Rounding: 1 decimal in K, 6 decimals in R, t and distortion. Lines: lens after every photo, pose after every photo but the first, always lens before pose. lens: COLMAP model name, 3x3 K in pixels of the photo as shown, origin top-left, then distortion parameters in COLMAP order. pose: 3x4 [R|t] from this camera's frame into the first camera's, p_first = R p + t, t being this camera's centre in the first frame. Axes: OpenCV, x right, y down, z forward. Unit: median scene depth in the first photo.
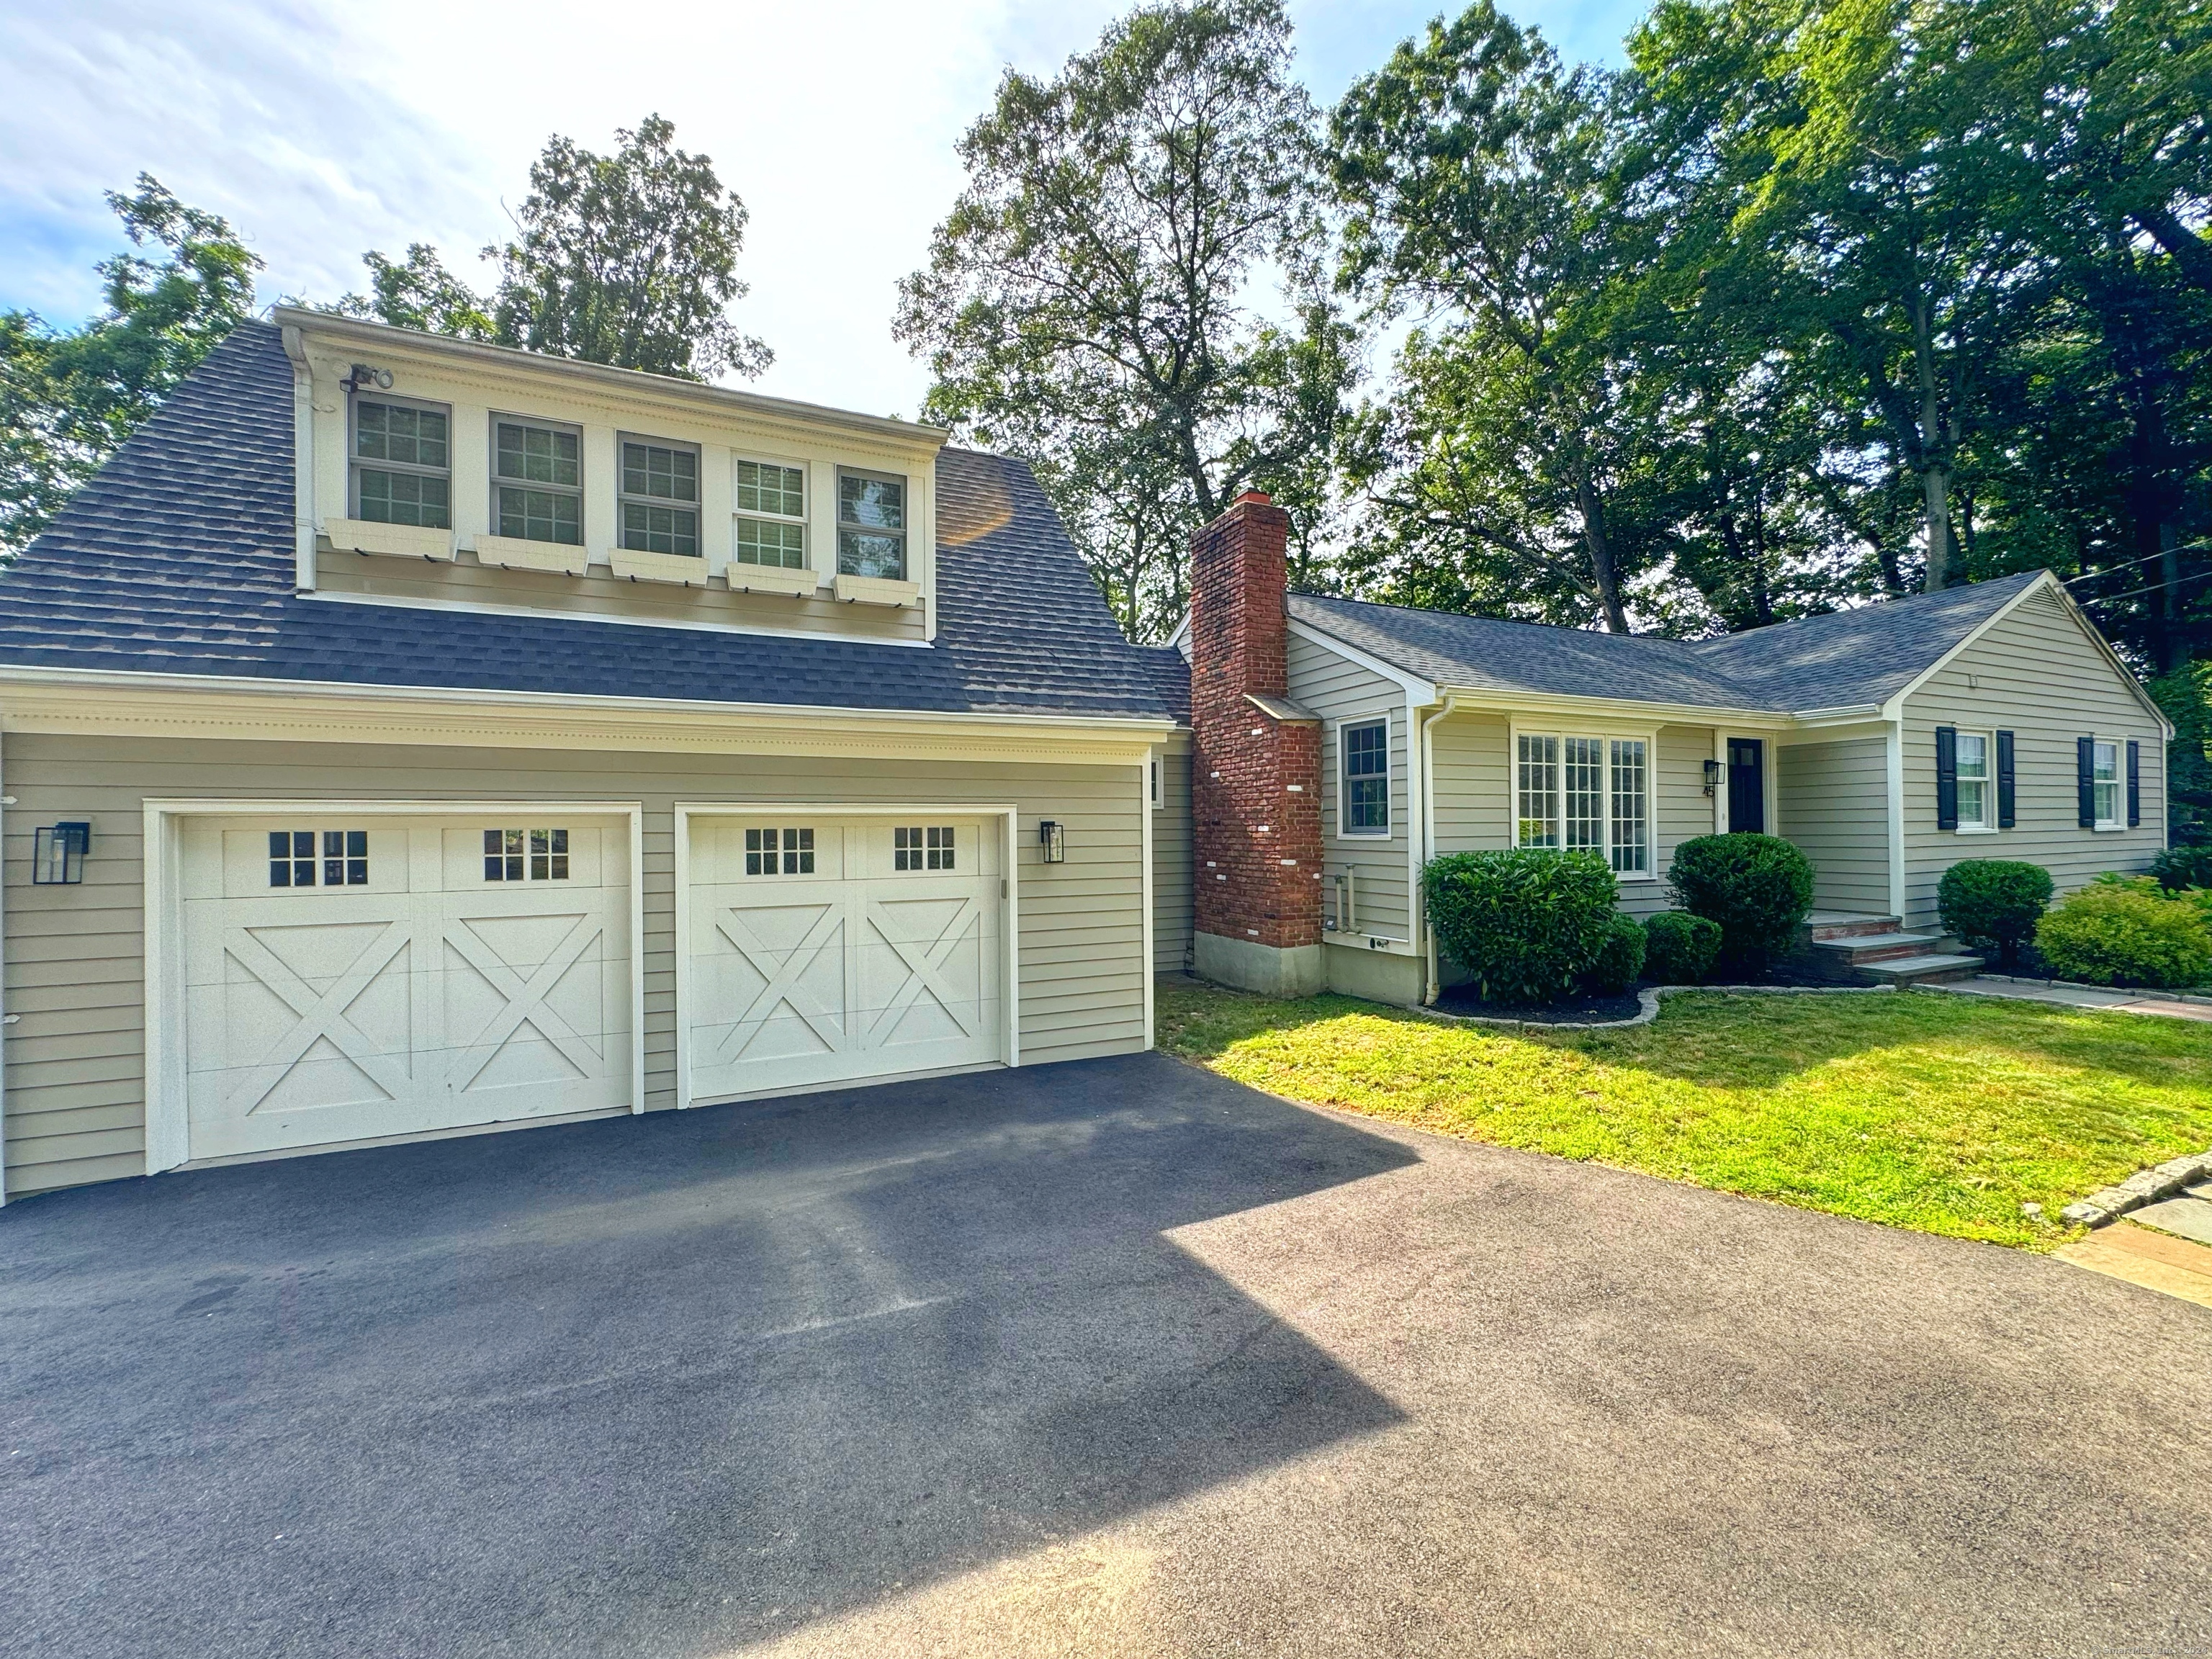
lens RADIAL K [[886.3, 0, 1105.1], [0, 886.3, 832.7], [0, 0, 1]] dist [-0.002988, 0.000348]
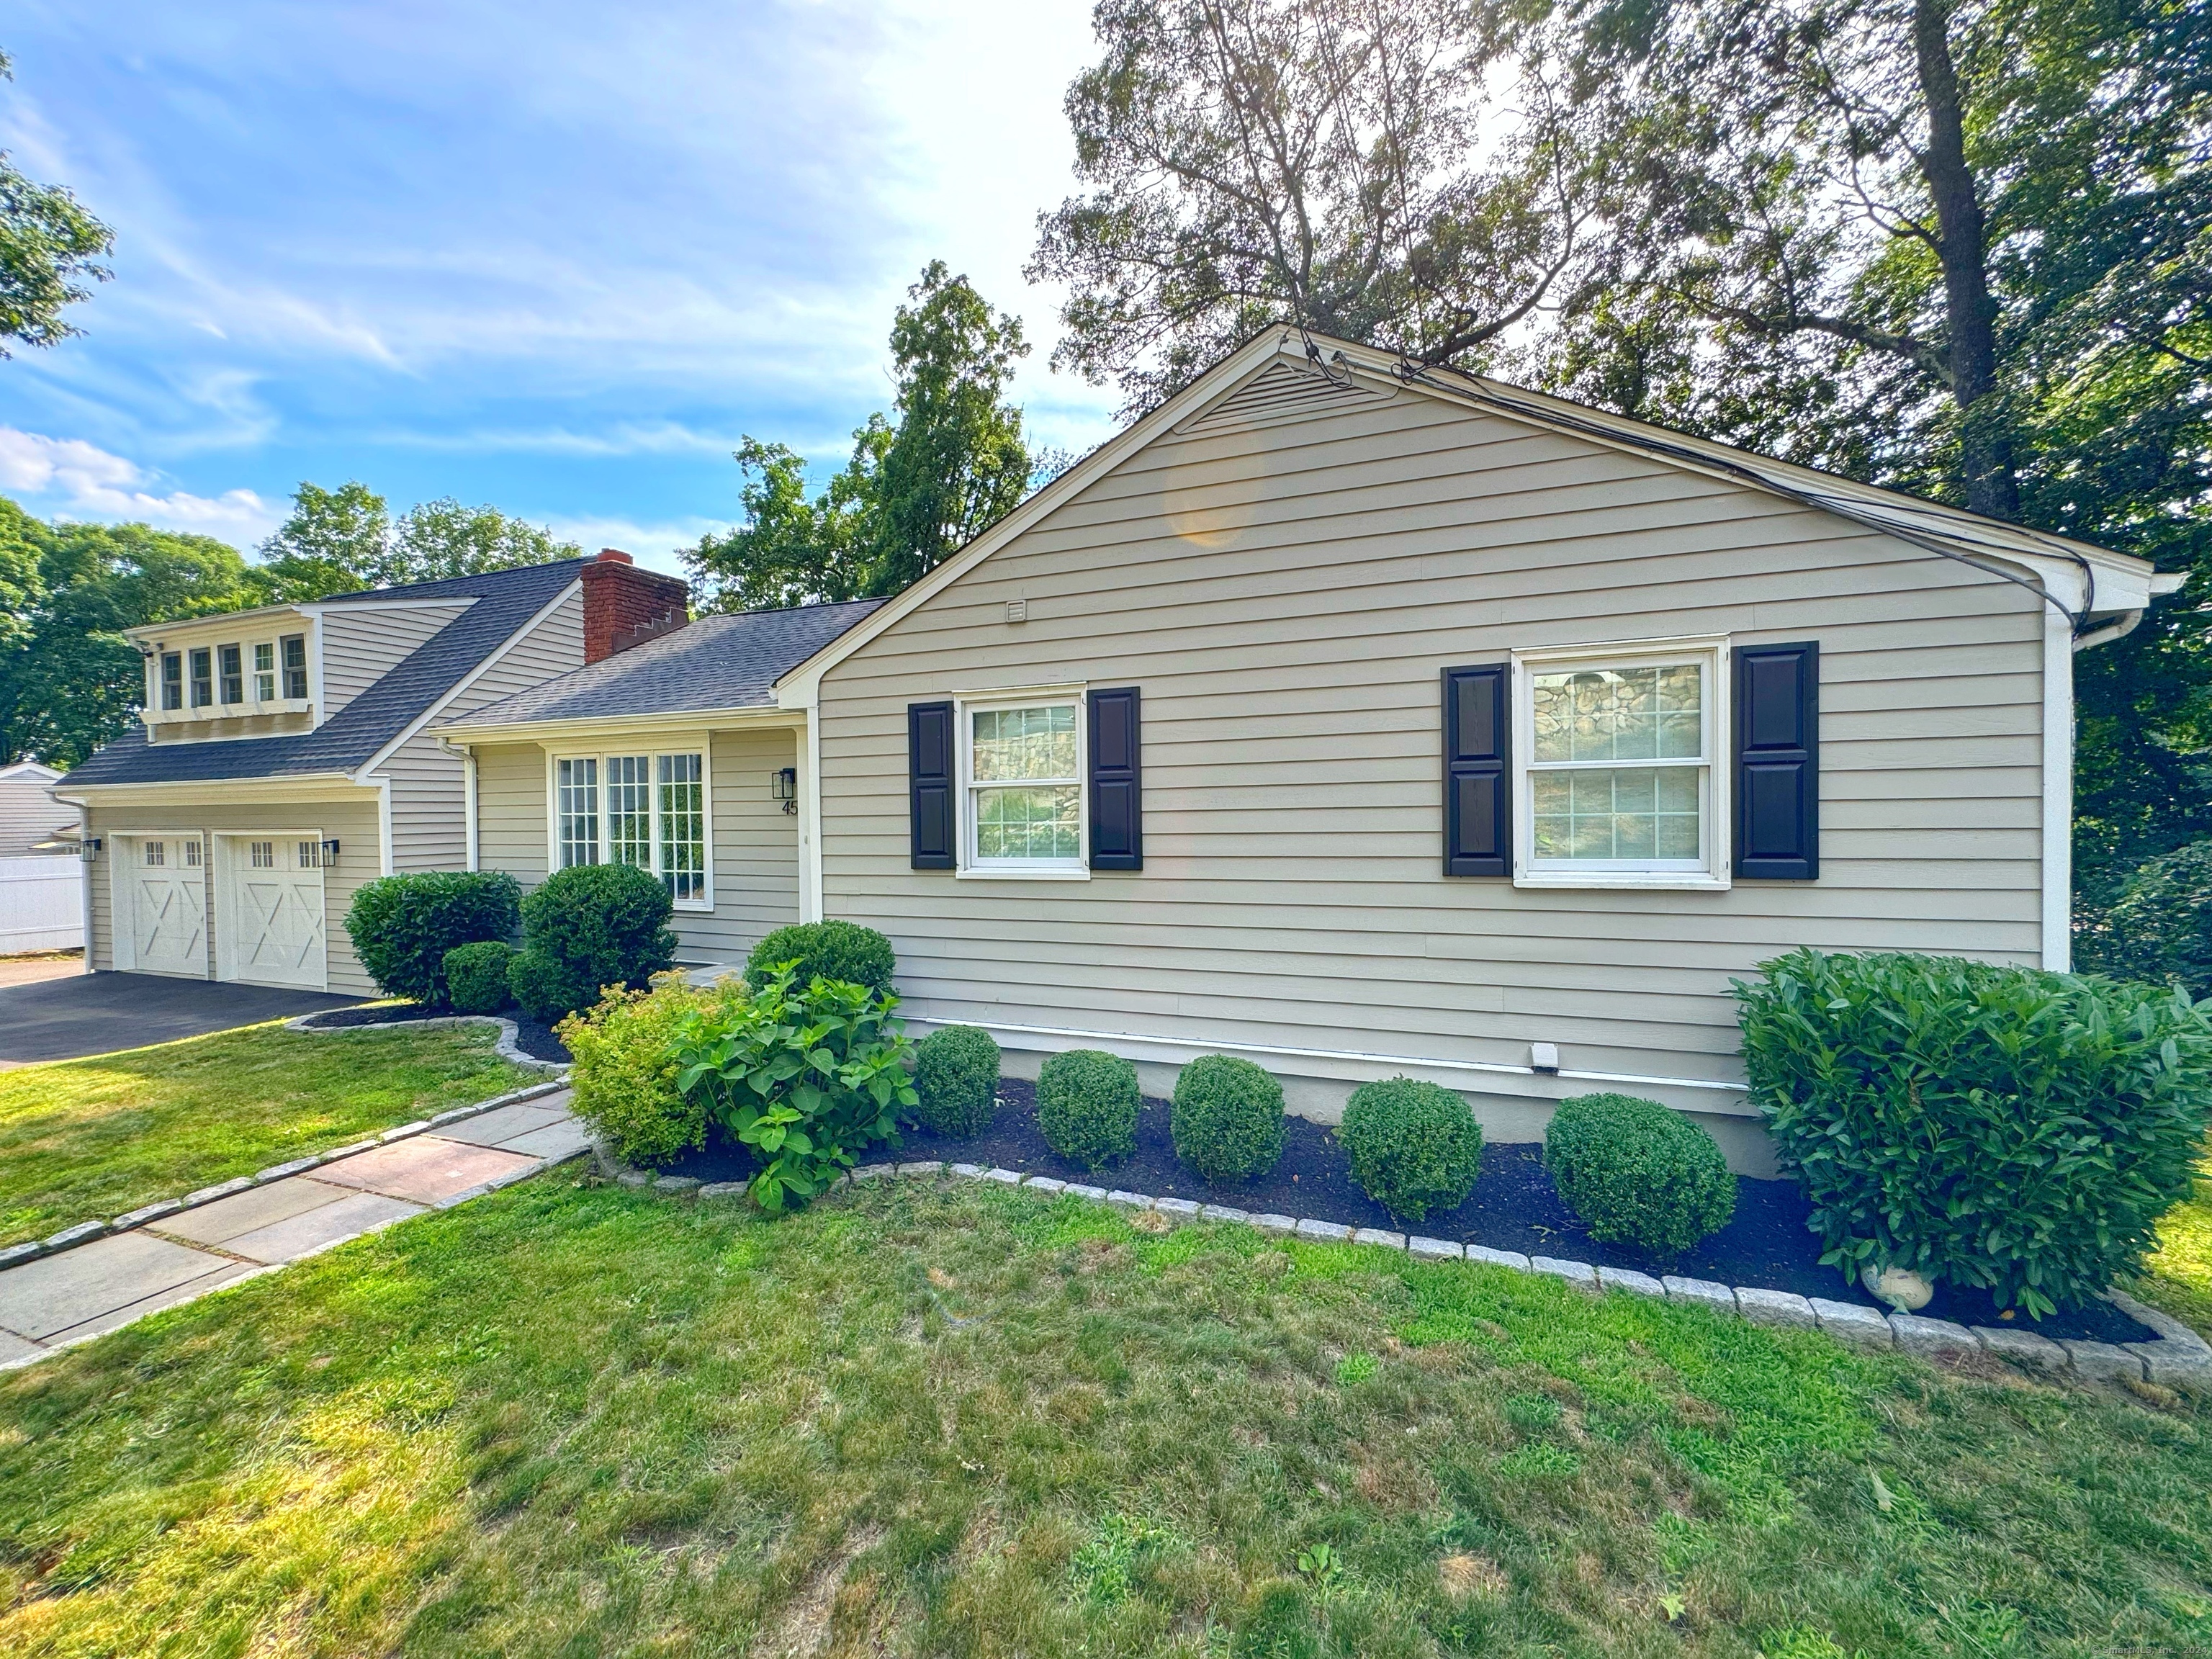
lens RADIAL K [[886.3, 0, 1105.1], [0, 886.3, 832.7], [0, 0, 1]] dist [-0.002988, 0.000348]
pose [[0.698252, 0.016433, -0.715664, 1.545459], [0.005667, 0.999578, 0.028481, -0.047959], [0.715830, -0.023943, 0.697864, 0.685399]]
